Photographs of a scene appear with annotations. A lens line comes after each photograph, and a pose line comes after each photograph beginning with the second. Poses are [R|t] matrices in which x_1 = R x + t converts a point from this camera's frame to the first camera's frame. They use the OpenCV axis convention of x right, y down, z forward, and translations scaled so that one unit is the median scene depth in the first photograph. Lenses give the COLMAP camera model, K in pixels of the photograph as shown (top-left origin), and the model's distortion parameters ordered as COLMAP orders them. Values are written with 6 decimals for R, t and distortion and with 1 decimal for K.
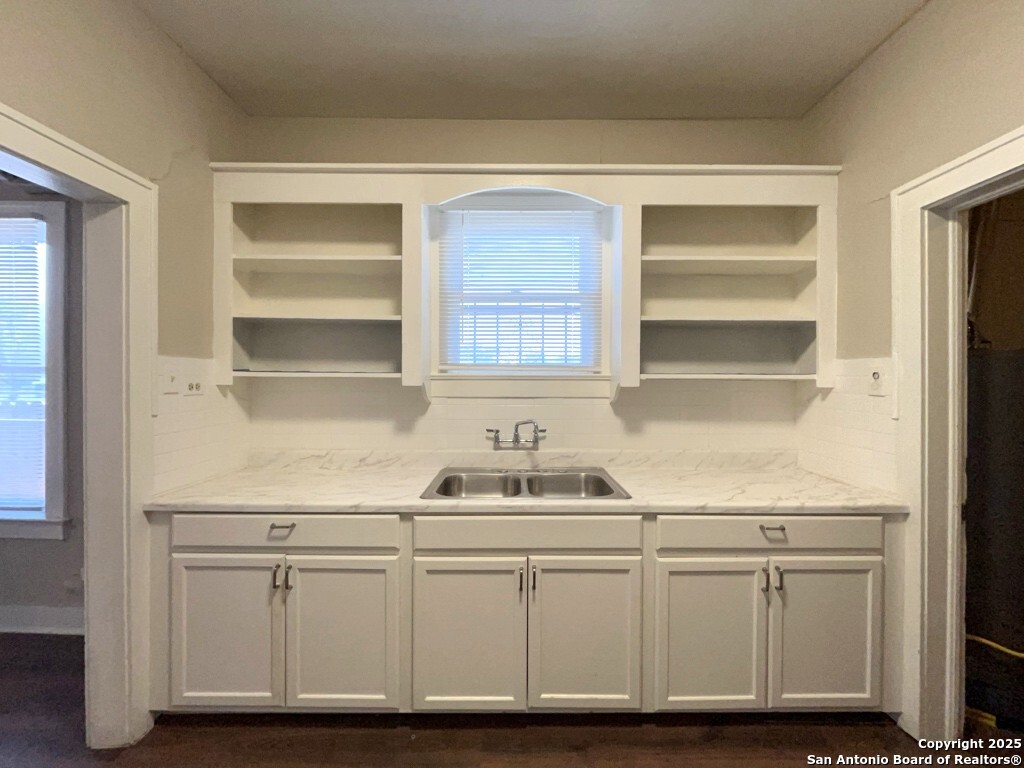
lens RADIAL K [[413.3, 0, 513.4], [0, 413.3, 385.7], [0, 0, 1]] dist [-0.002994, 0.000044]
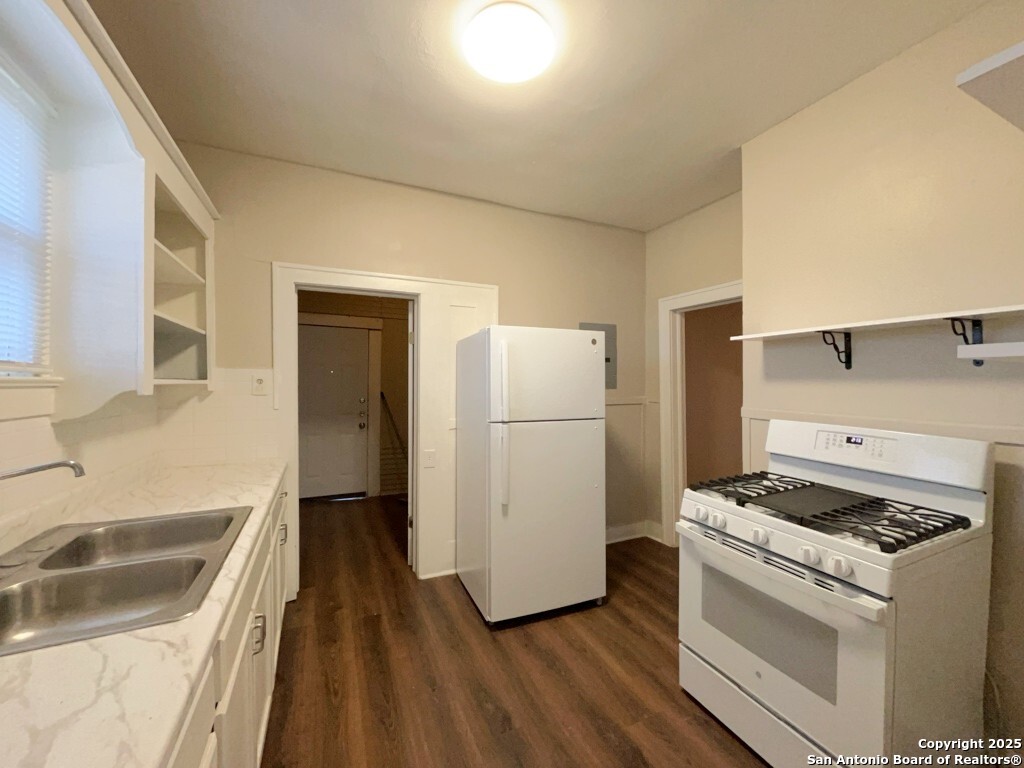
lens RADIAL K [[413.3, 0, 513.4], [0, 413.3, 385.7], [0, 0, 1]] dist [-0.002994, 0.000044]
pose [[-0.408029, -0.013582, 0.912868, -0.705954], [0.002179, 0.999872, 0.015850, -0.026643], [-0.912966, 0.008457, -0.407947, 0.670333]]
